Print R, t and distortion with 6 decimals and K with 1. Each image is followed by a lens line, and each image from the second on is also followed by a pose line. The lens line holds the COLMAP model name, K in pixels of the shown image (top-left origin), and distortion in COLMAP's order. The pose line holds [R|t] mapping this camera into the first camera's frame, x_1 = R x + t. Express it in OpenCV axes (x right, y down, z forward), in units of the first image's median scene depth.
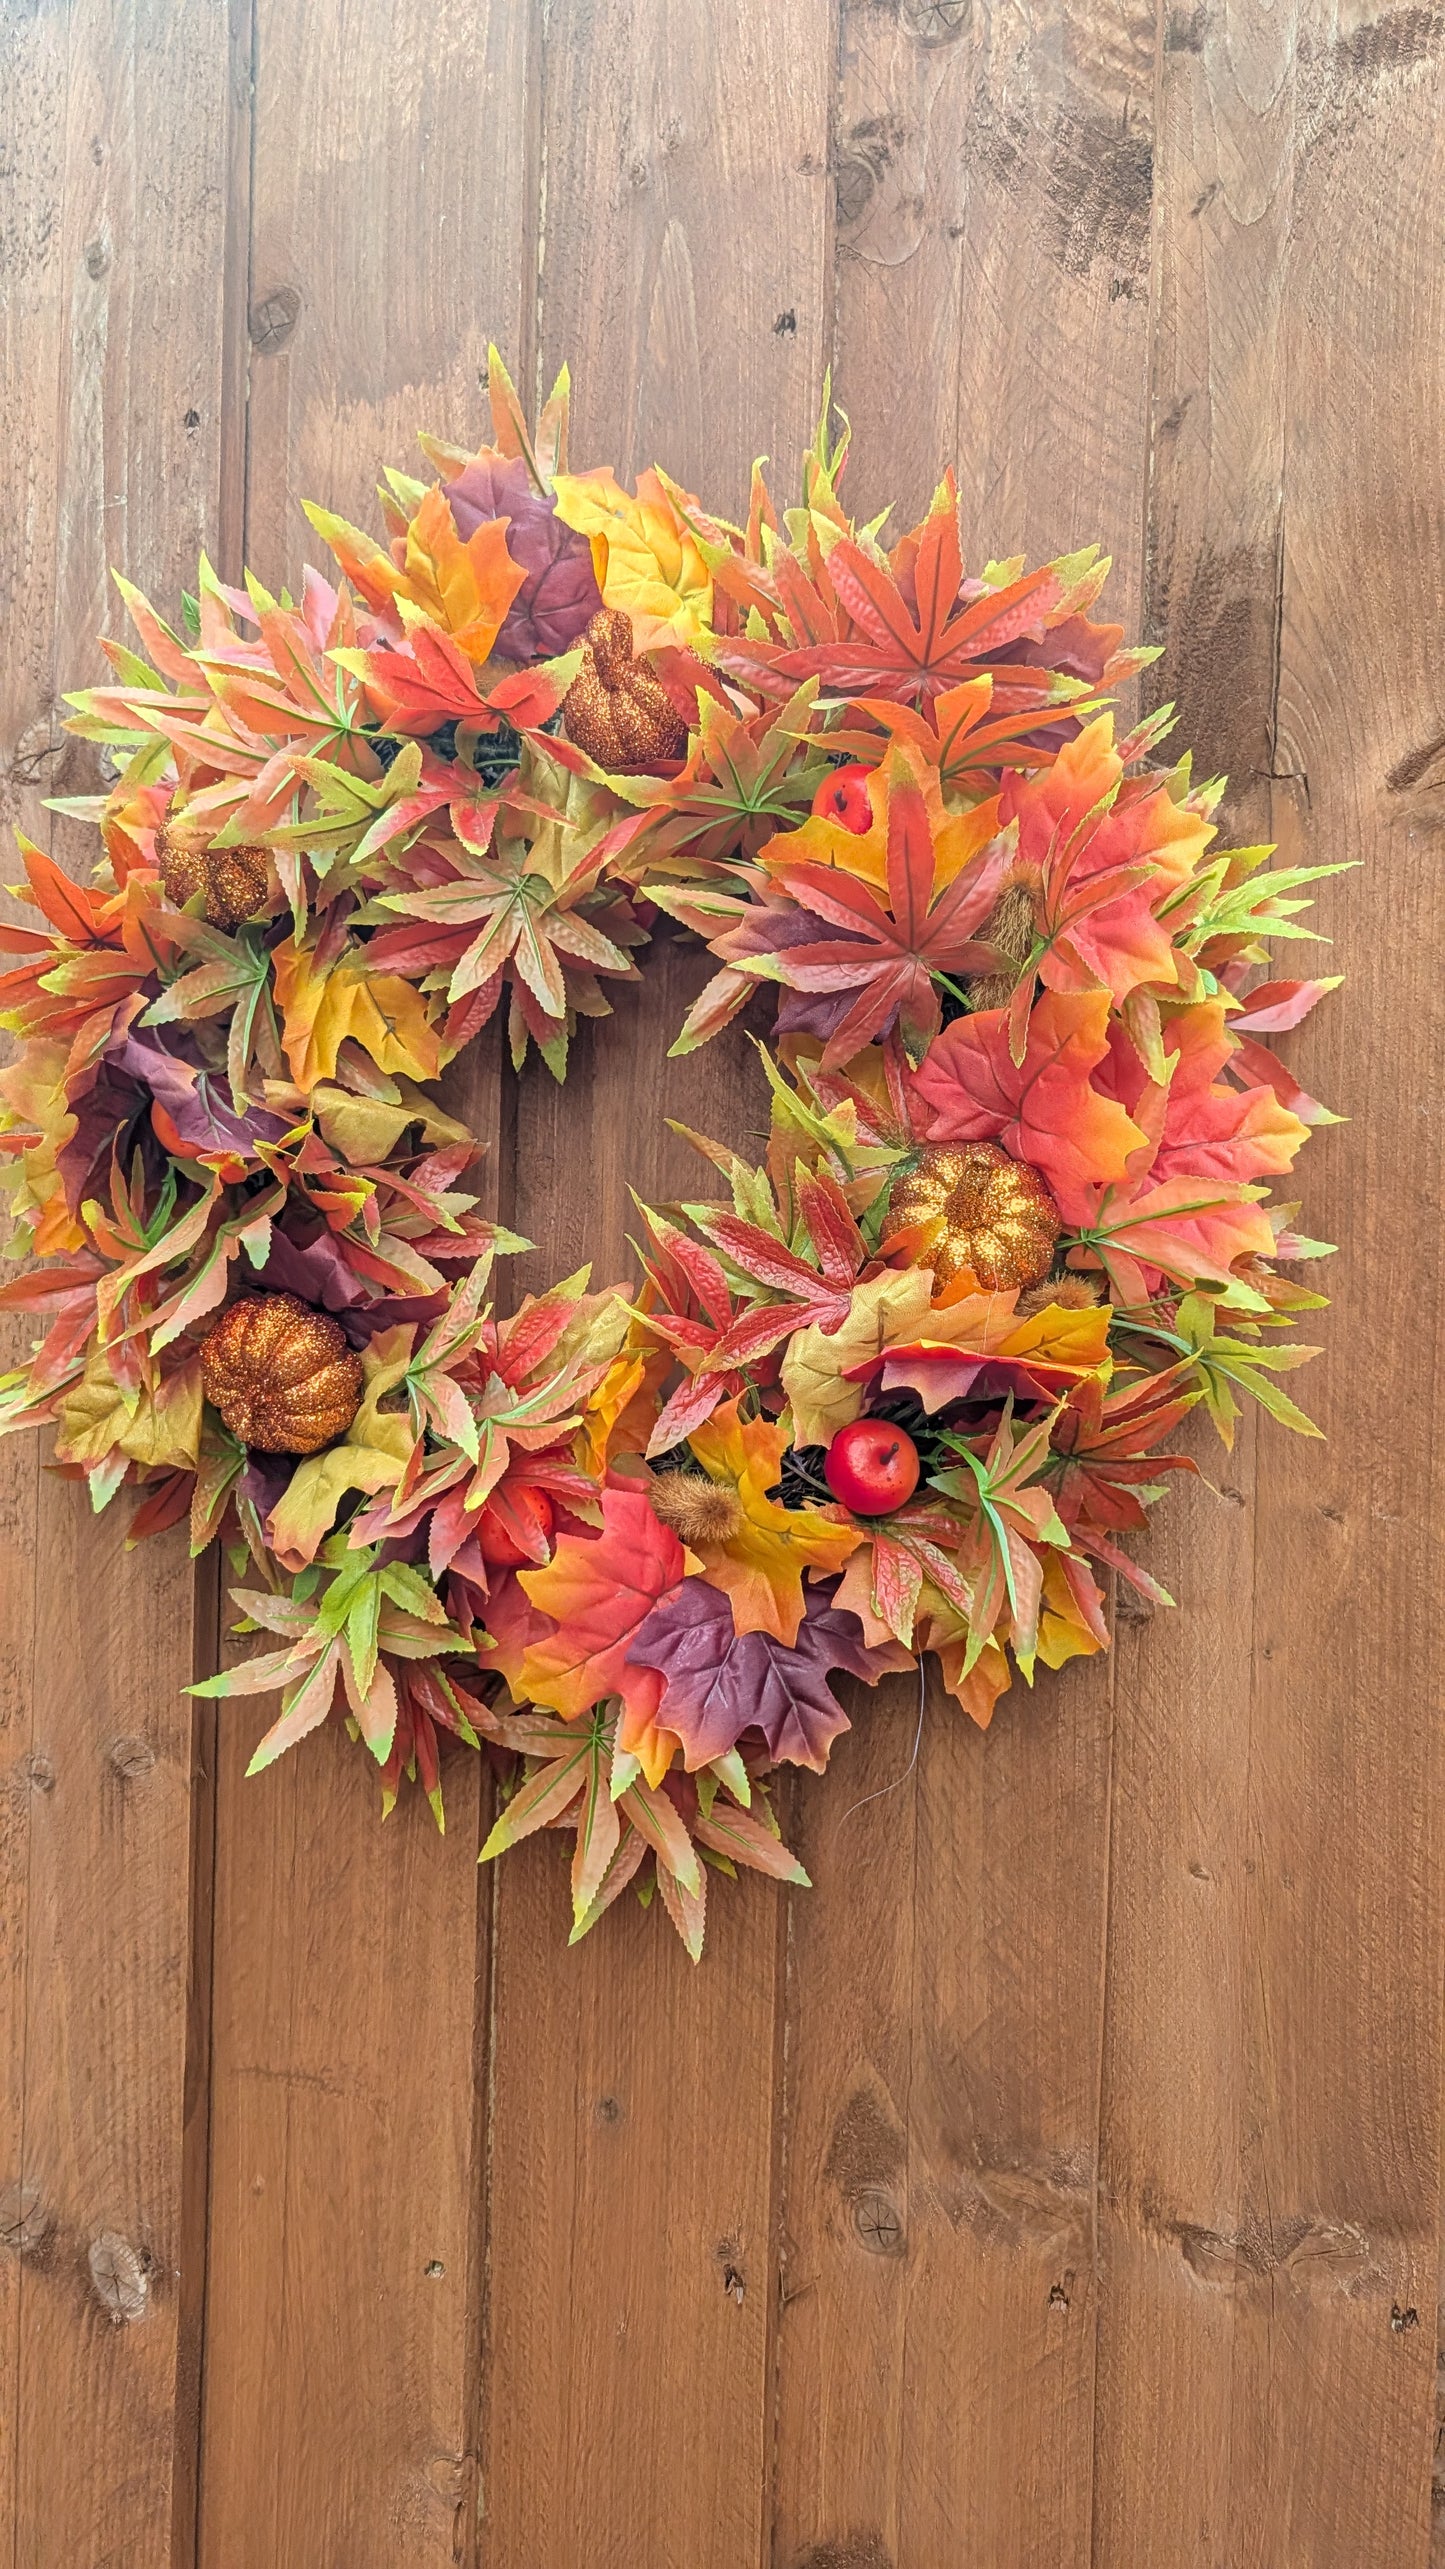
lens RADIAL K [[1930.7, 0, 703.5], [0, 1930.7, 1295.7], [0, 0, 1]] dist [-0.009232, 0.002557]
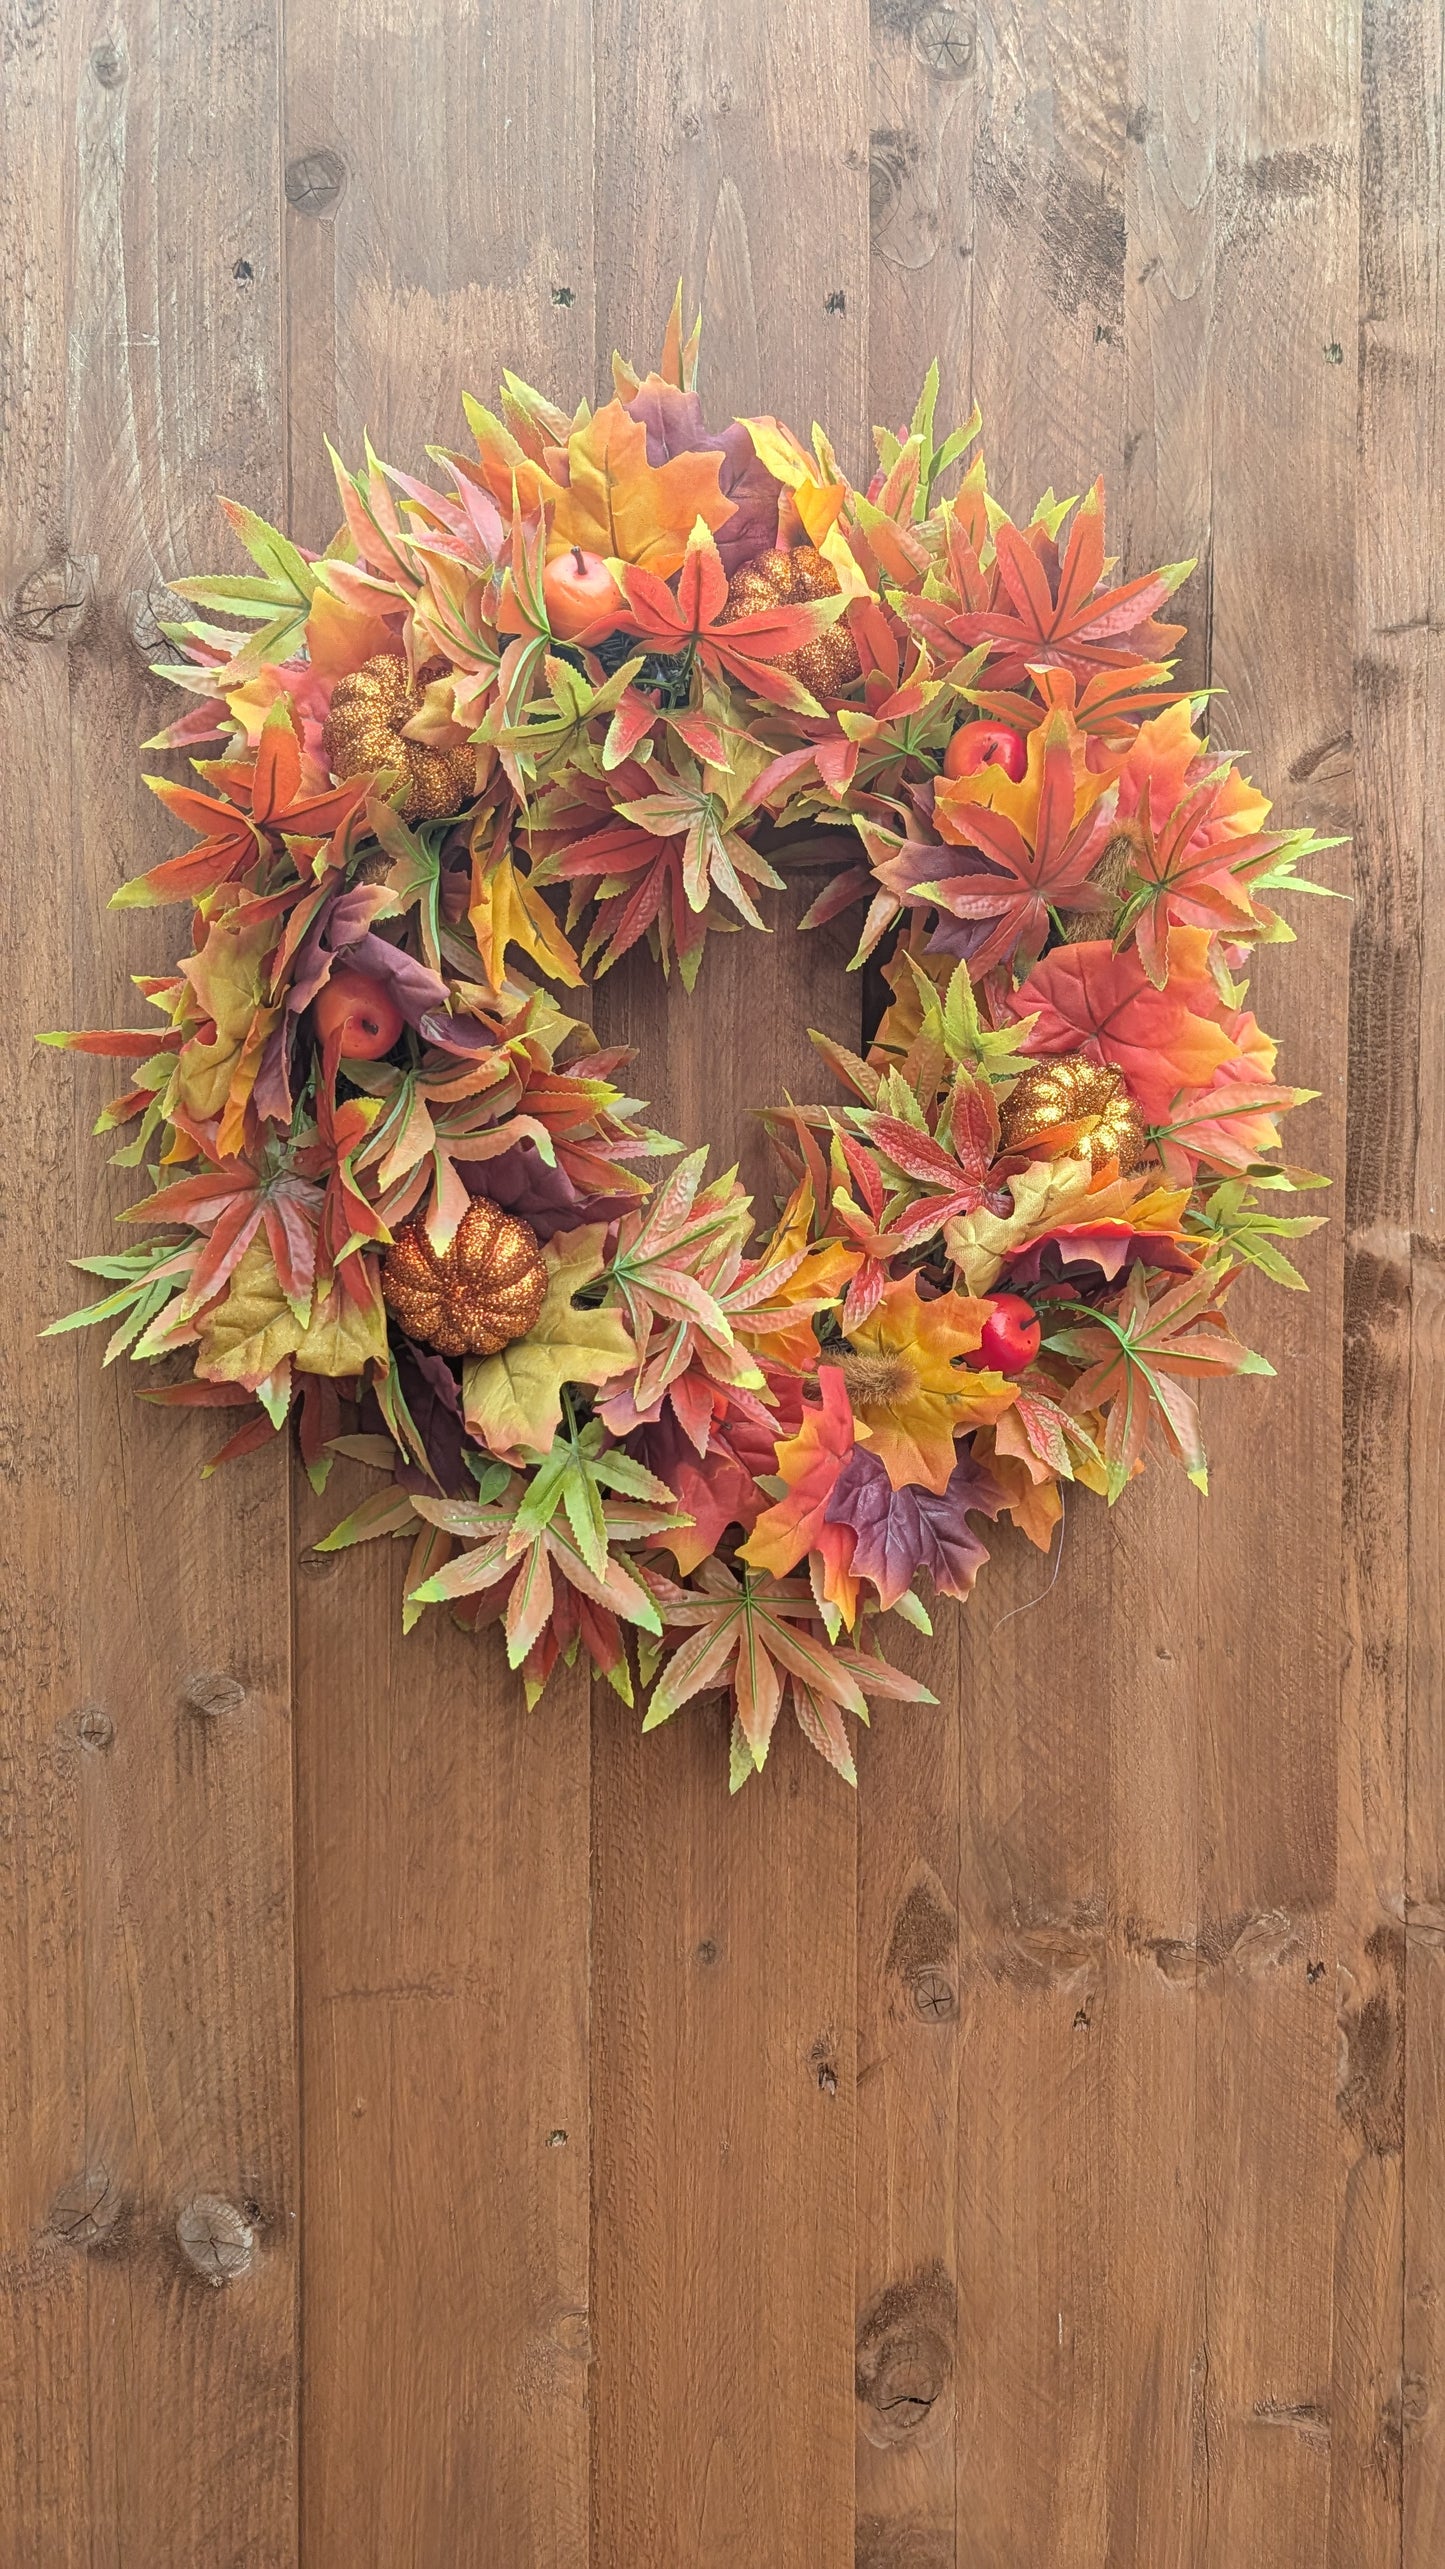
lens RADIAL K [[1930.7, 0, 780.7], [0, 1930.7, 1301.7], [0, 0, 1]] dist [-0.009232, 0.002557]
pose [[0.875889, -0.044835, 0.480426, -0.549329], [0.029205, 0.998774, 0.039965, 0.018404], [-0.481629, -0.020974, 0.876124, 0.044841]]
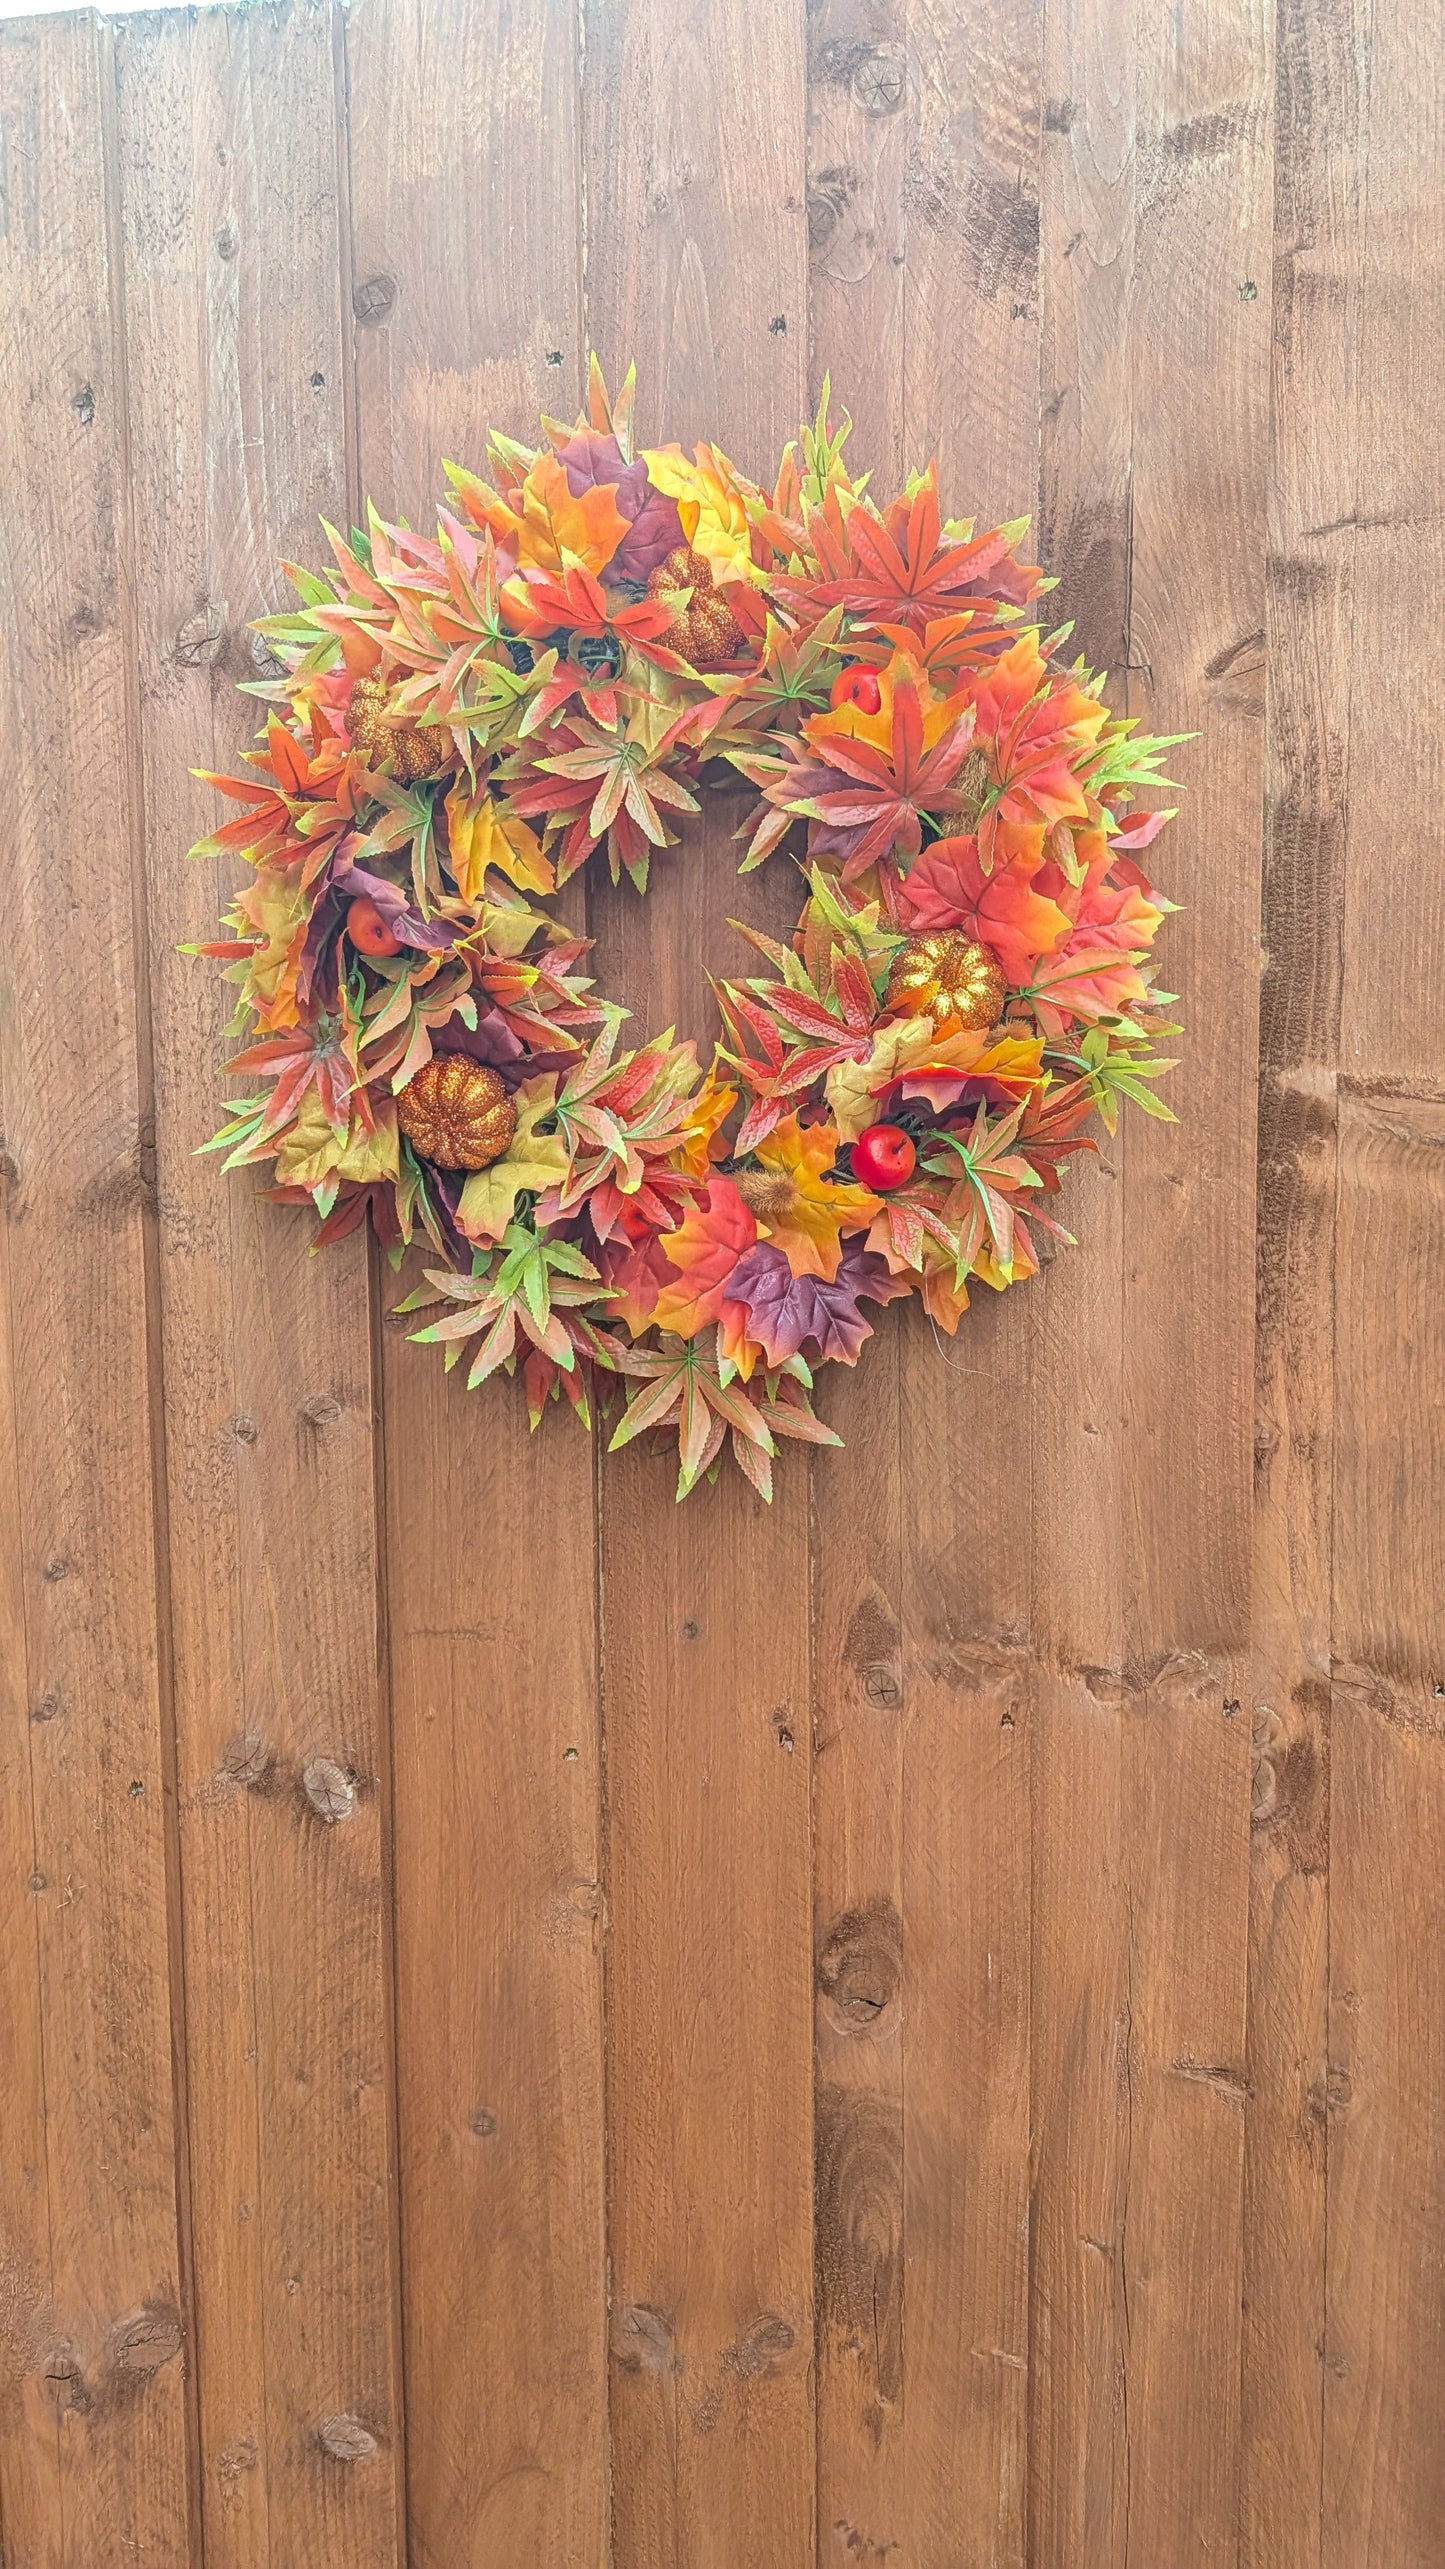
lens RADIAL K [[1930.7, 0, 722.5], [0, 1930.7, 1278.3], [0, 0, 1]] dist [-0.009232, 0.002557]
pose [[0.984687, -0.052639, 0.166197, -0.263514], [0.037905, 0.995165, 0.090612, 0.041139], [-0.170163, -0.082924, 0.981921, -0.393987]]
